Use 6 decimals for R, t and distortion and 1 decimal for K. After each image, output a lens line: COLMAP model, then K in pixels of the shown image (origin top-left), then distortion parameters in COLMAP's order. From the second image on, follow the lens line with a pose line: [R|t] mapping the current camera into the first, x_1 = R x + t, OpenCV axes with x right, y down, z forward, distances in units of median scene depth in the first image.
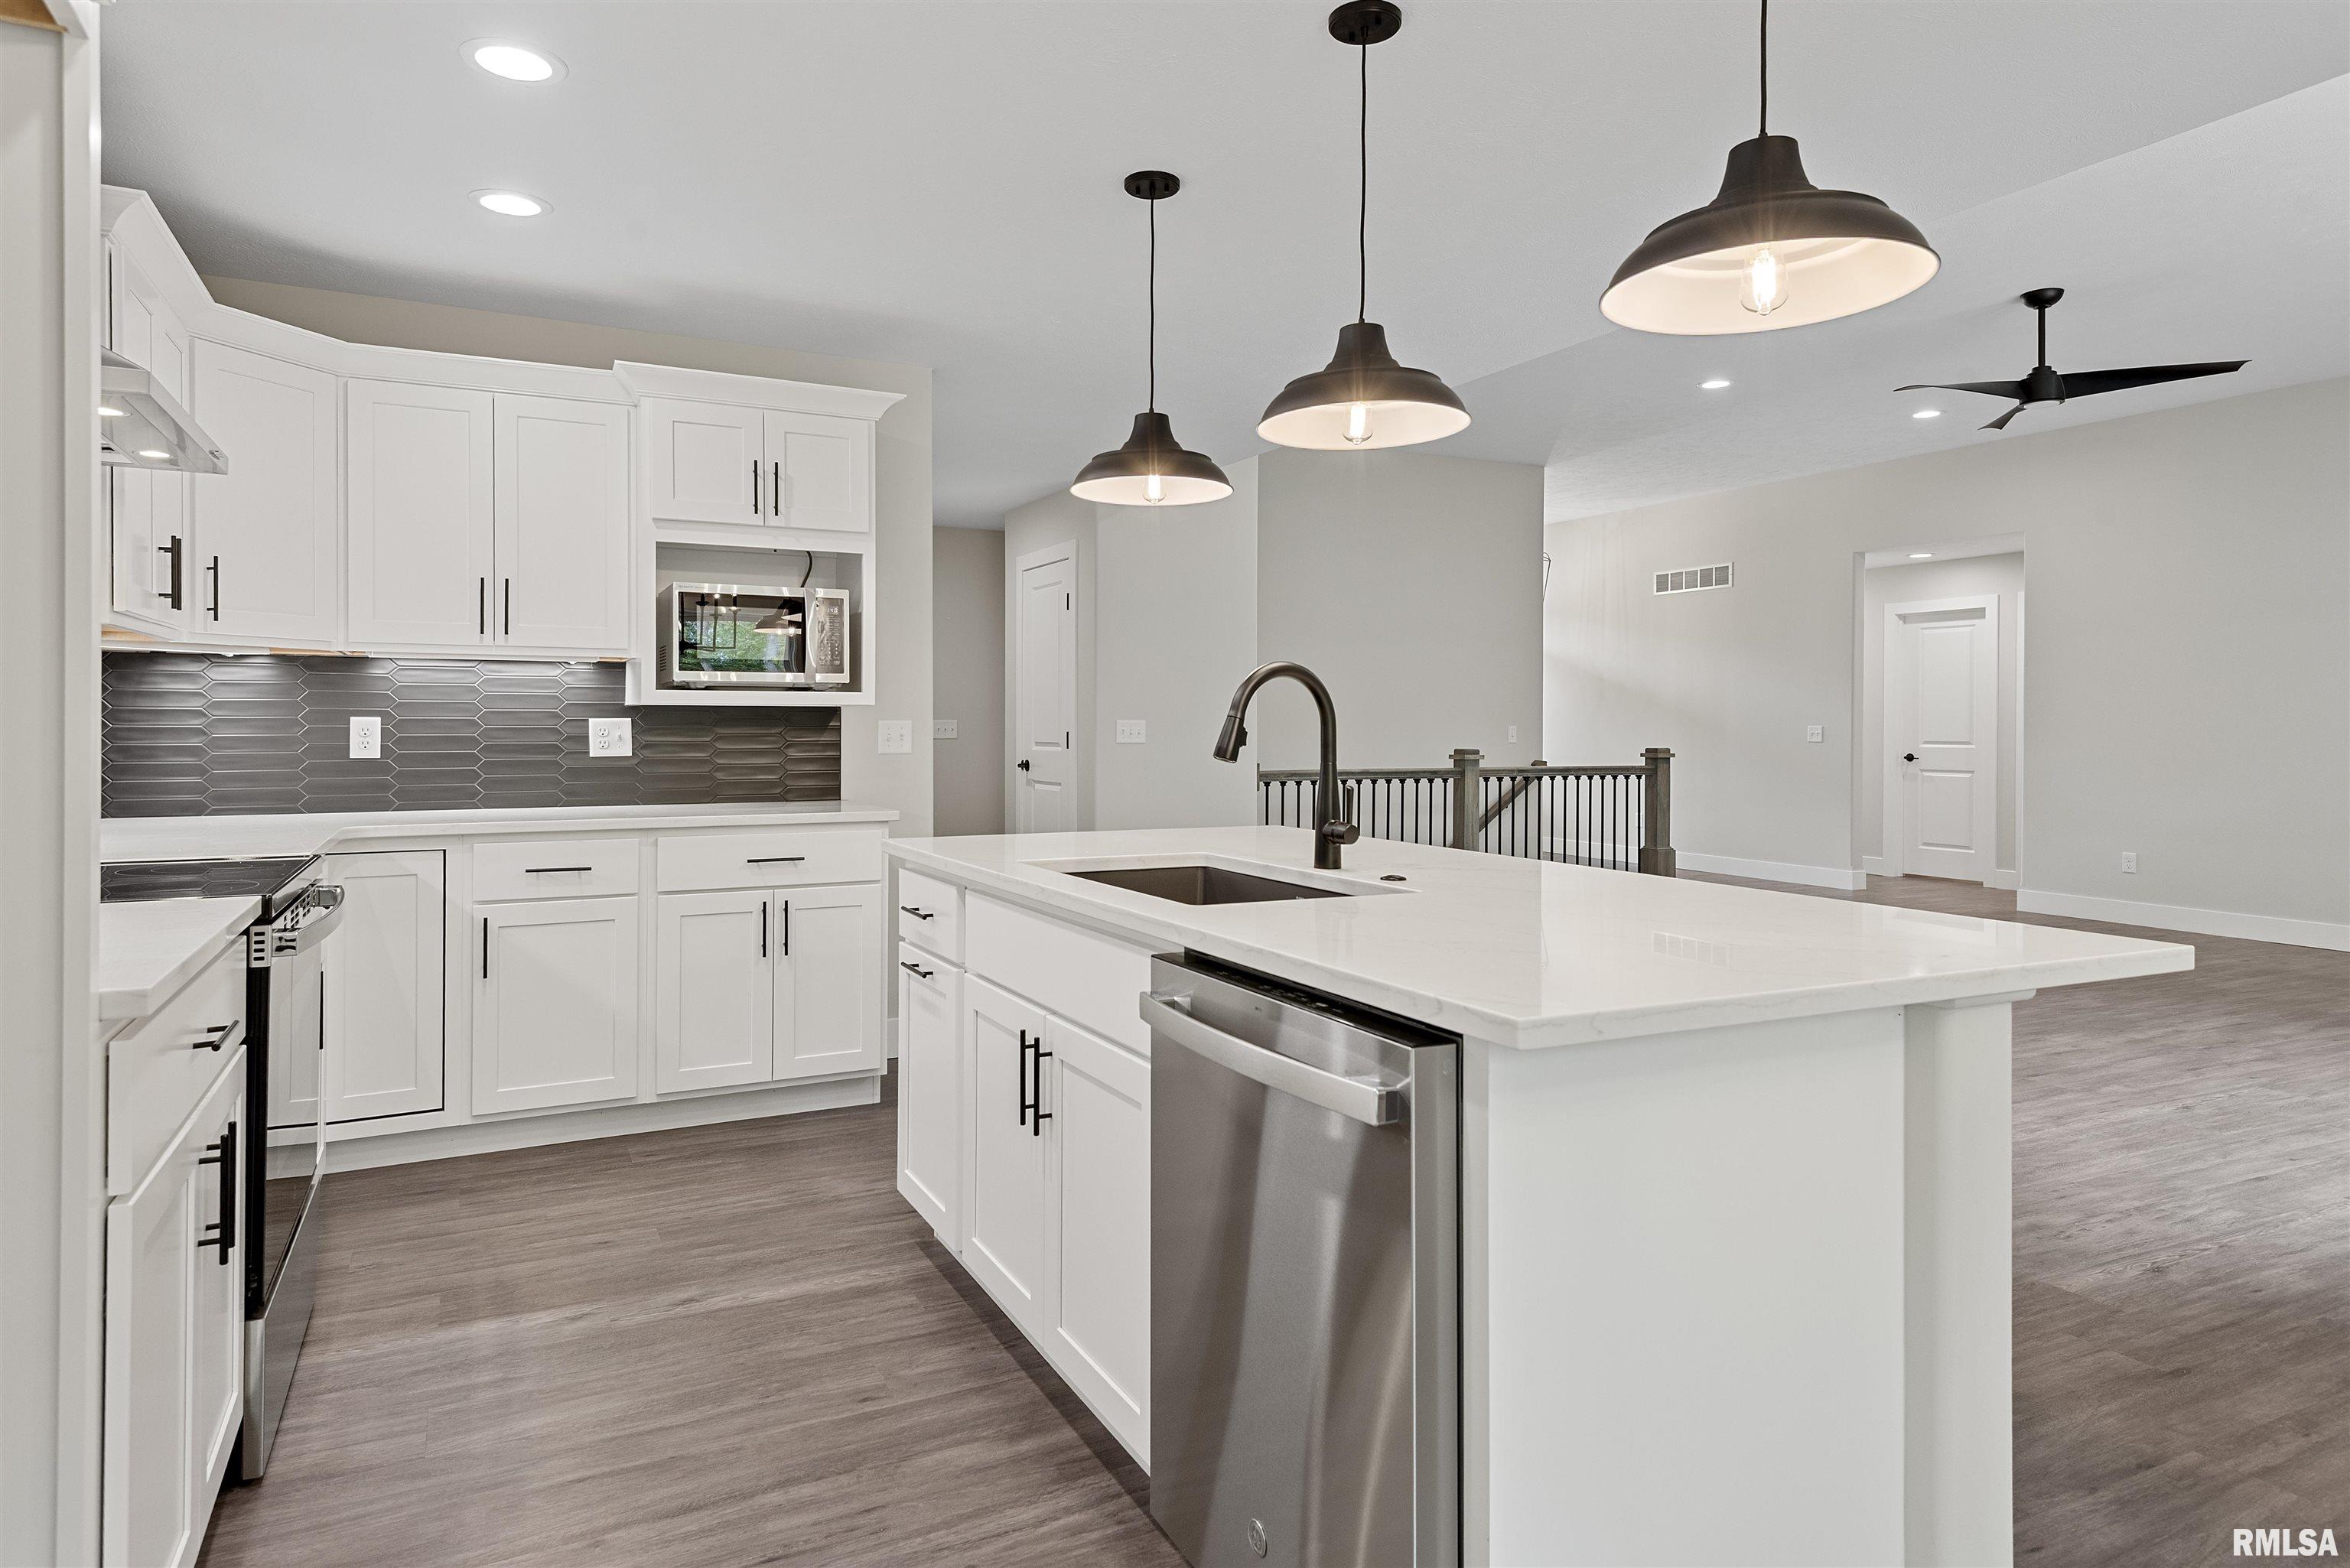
lens RADIAL K [[1344.3, 0, 1181.9], [0, 1344.3, 727.4], [0, 0, 1]] dist [0.037200, -0.018407]
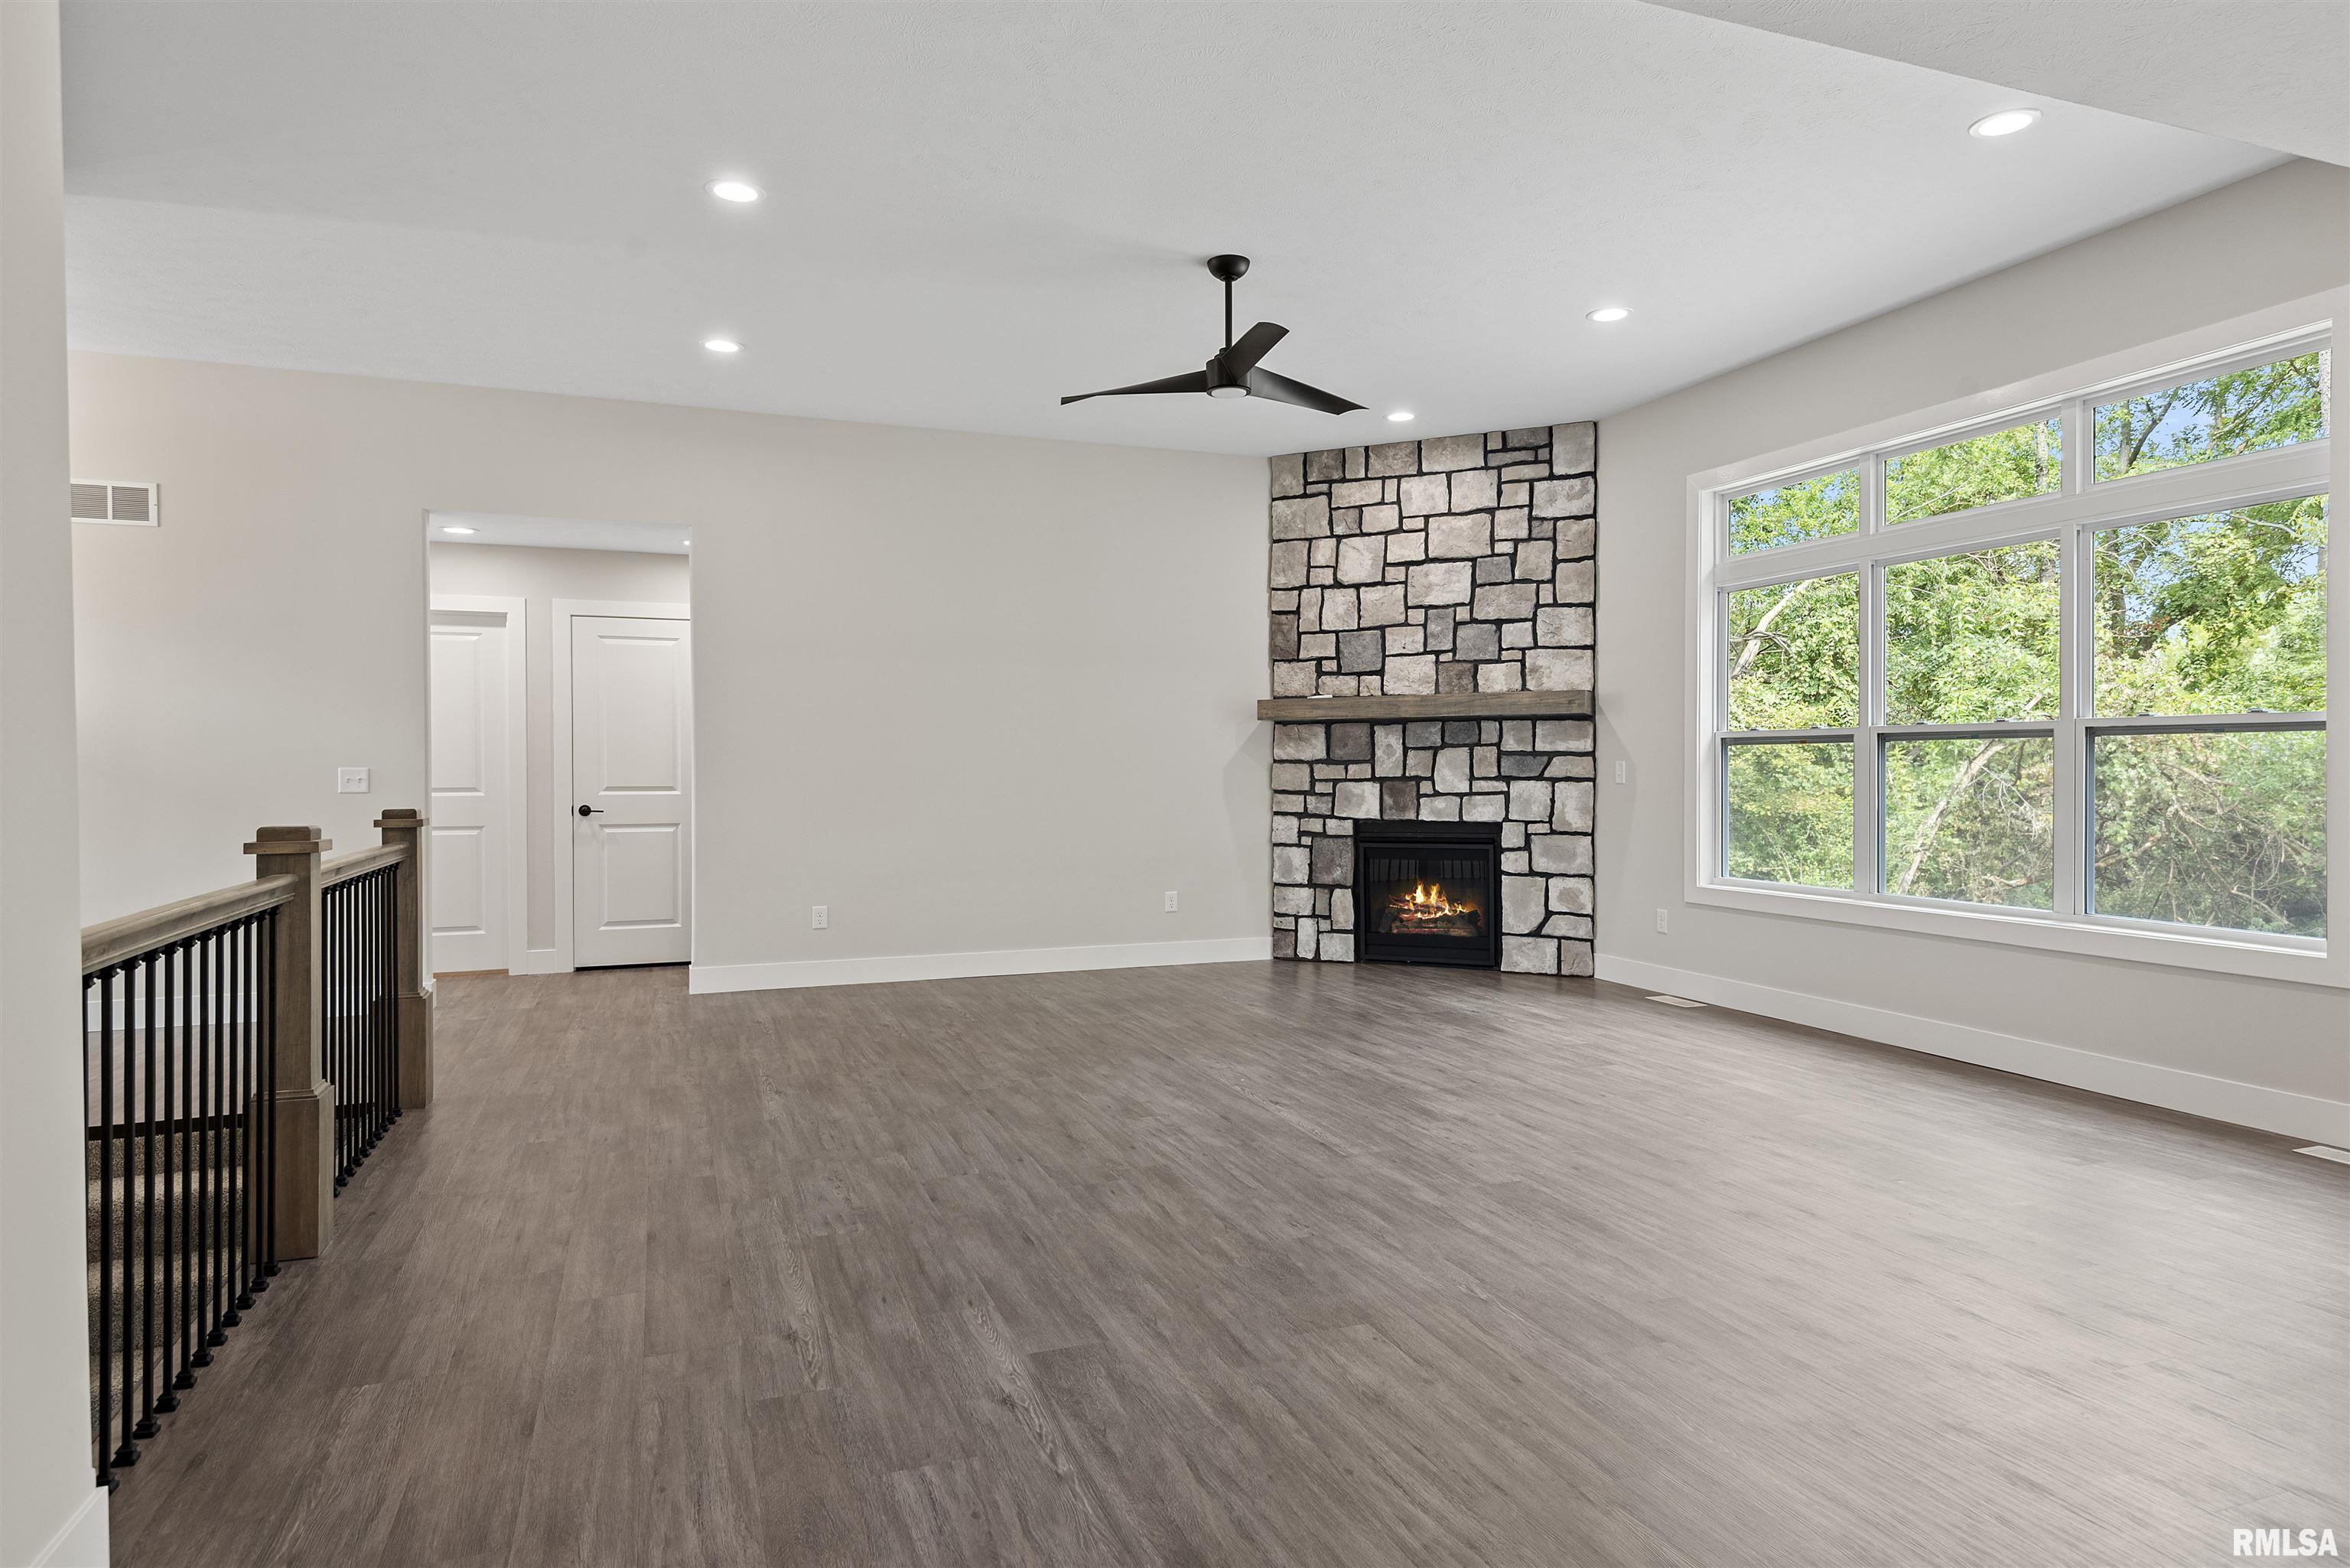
lens RADIAL K [[1344.3, 0, 1170.7], [0, 1344.3, 787.5], [0, 0, 1]] dist [0.037200, -0.018407]
pose [[0.098905, -0.020780, 0.994880, -0.173759], [0.007366, 0.999770, 0.020150, -0.002567], [-0.995070, 0.005335, 0.099035, 0.693852]]
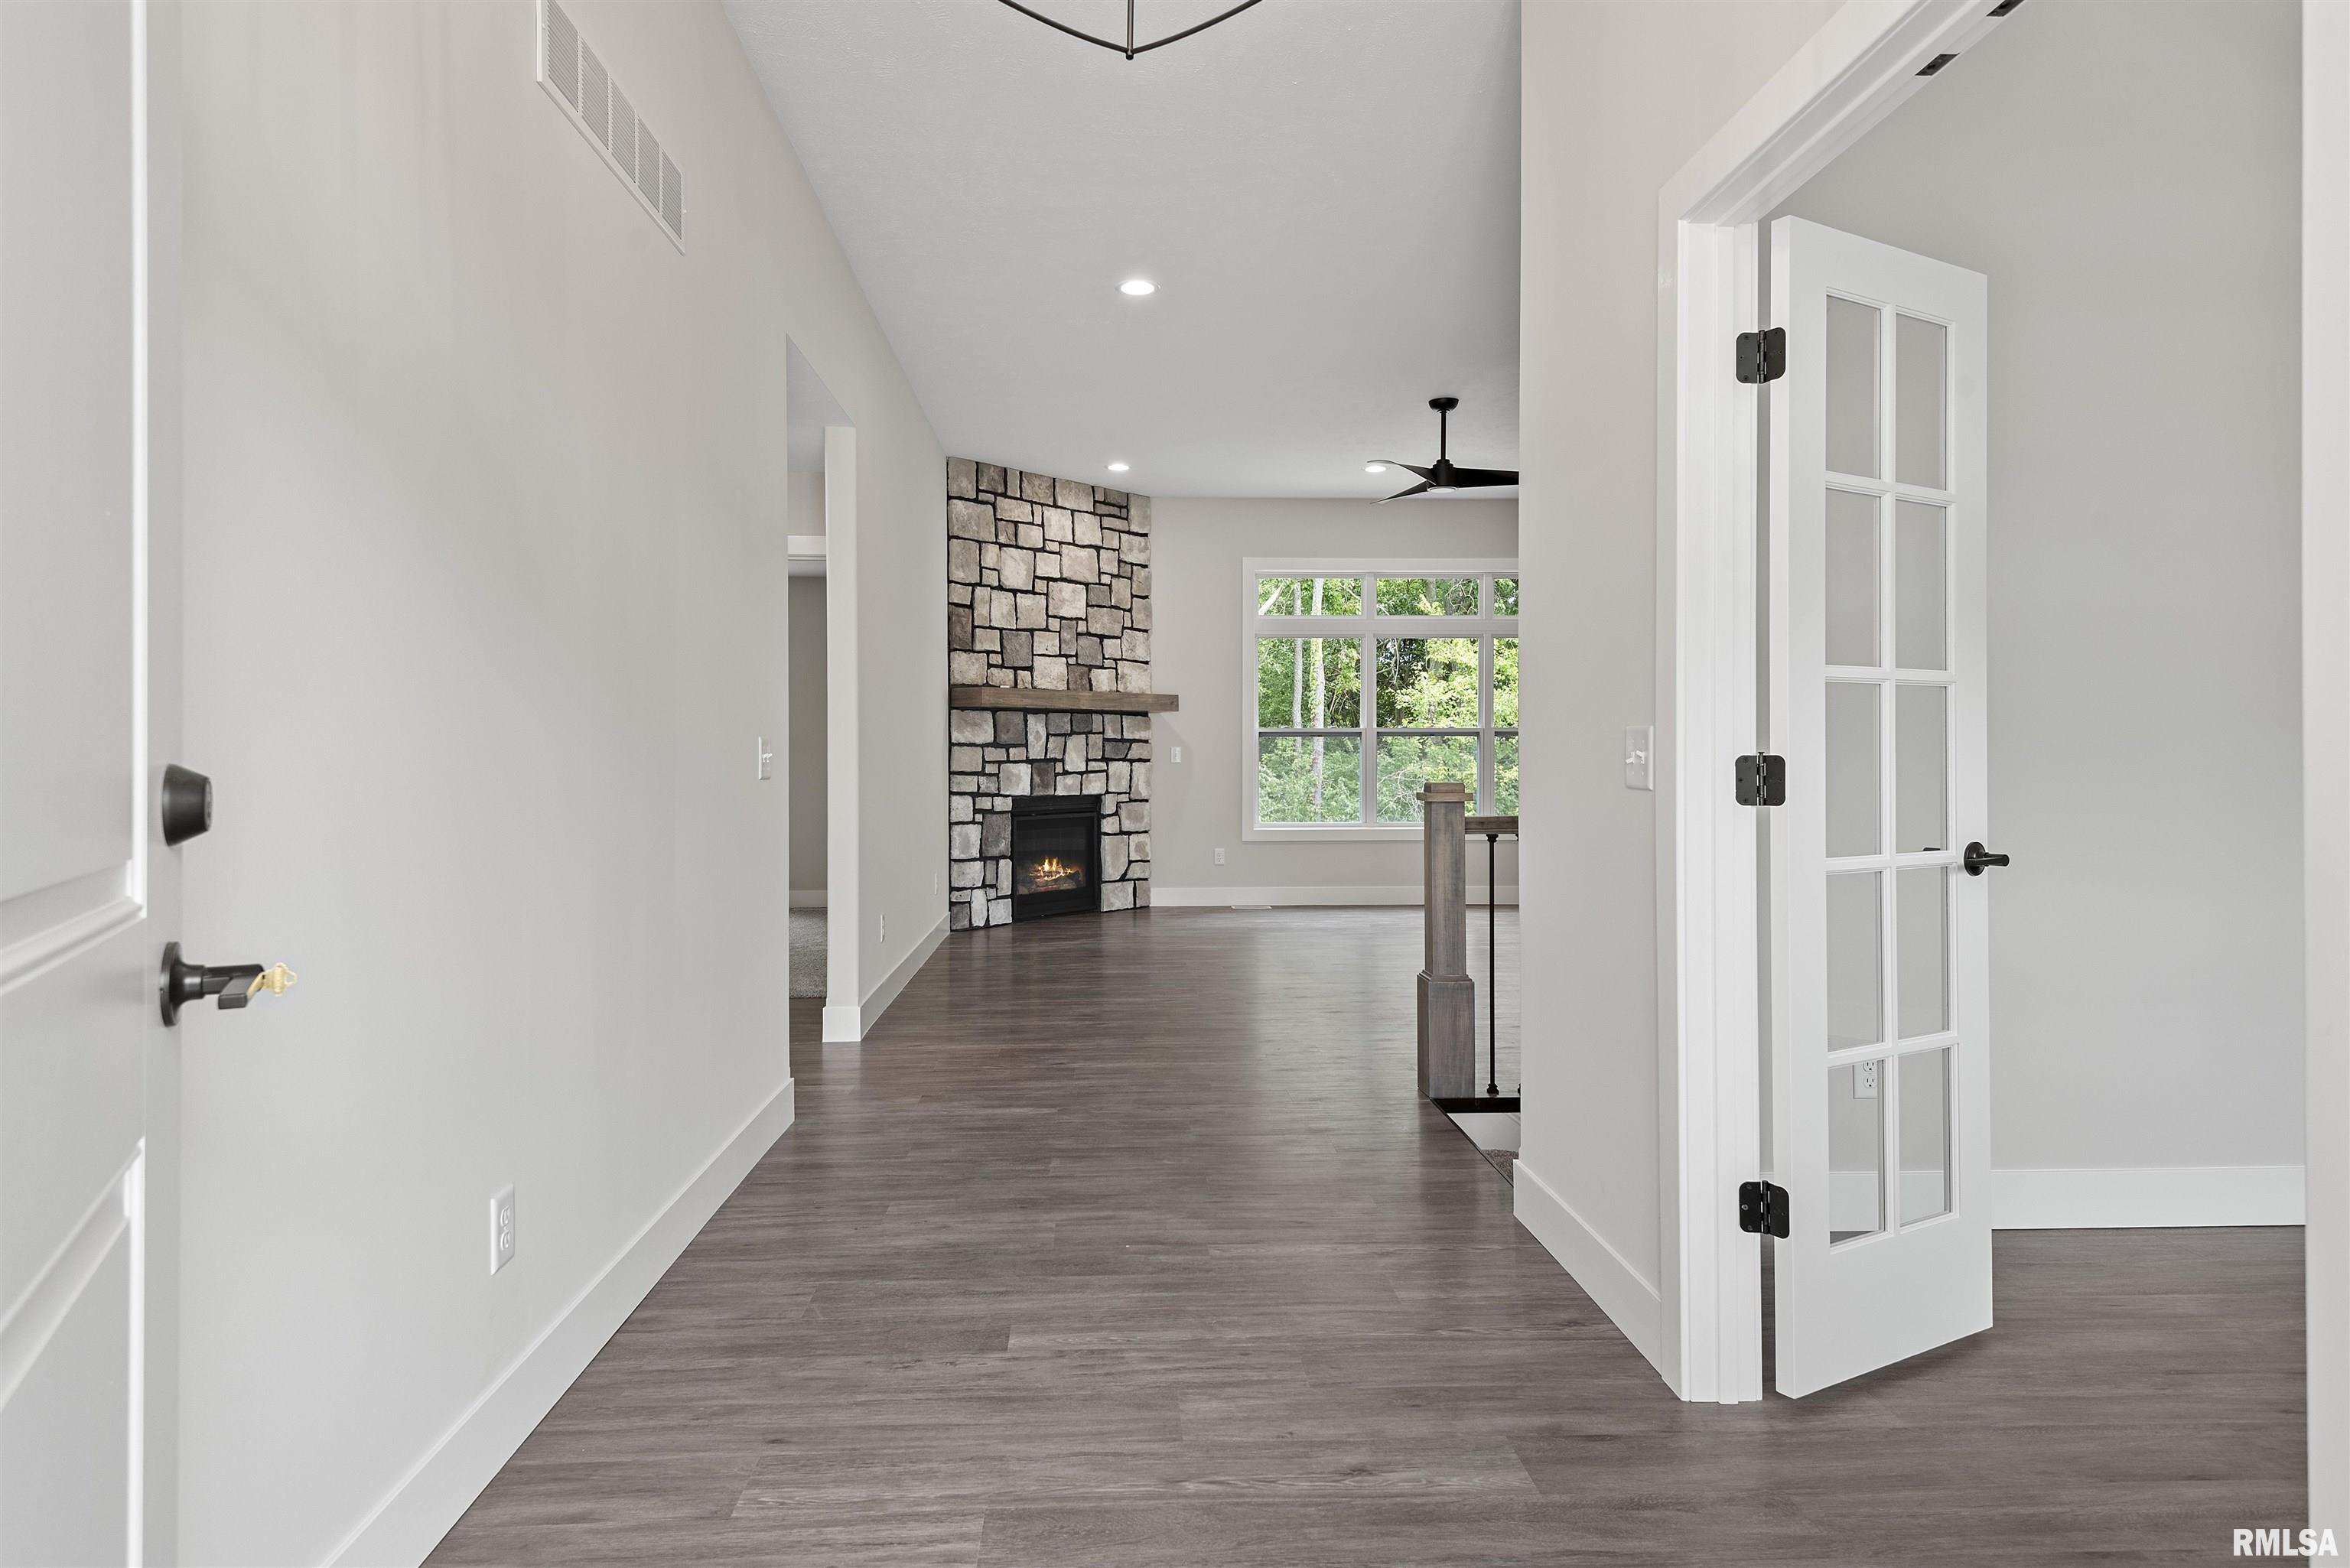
lens RADIAL K [[1344.3, 0, 1161.2], [0, 1344.3, 762.5], [0, 0, 1]] dist [0.037200, -0.018407]
pose [[-0.917104, -0.002397, 0.398641, 0.269668], [0.000910, 0.999967, 0.008106, 0.004655], [-0.398647, 0.007797, -0.917071, 1.647204]]
